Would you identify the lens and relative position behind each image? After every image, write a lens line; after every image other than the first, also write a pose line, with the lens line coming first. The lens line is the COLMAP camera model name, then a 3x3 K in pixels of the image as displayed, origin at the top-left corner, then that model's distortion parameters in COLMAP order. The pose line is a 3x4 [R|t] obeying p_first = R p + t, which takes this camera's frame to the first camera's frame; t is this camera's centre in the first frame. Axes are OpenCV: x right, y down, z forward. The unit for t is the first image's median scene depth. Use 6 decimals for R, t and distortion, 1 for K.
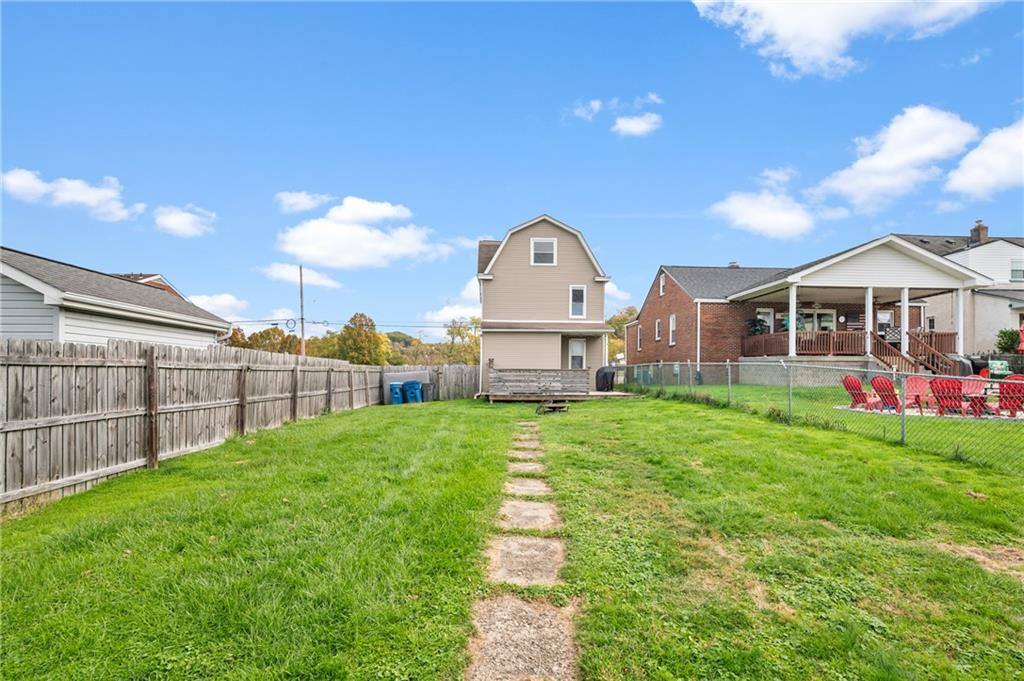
lens RADIAL K [[467.1, 0, 512.0], [0, 467.1, 340.5], [0, 0, 1]] dist [-0.002248, -0.000130]
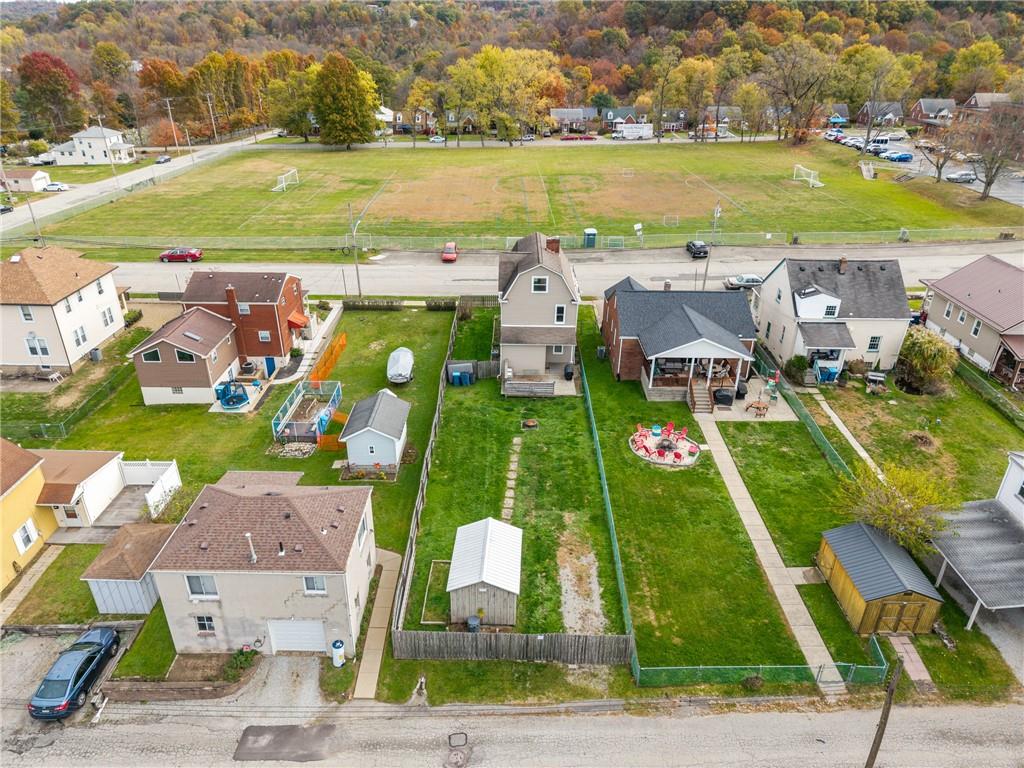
lens RADIAL K [[690.4, 0, 512.0], [0, 690.4, 384.0], [0, 0, 1]] dist [0.002437, 0.001579]
pose [[0.998776, 0.027800, -0.040920, 0.078517], [-0.002617, 0.855700, 0.517465, -1.106395], [0.049401, -0.516725, 0.854725, -1.164231]]
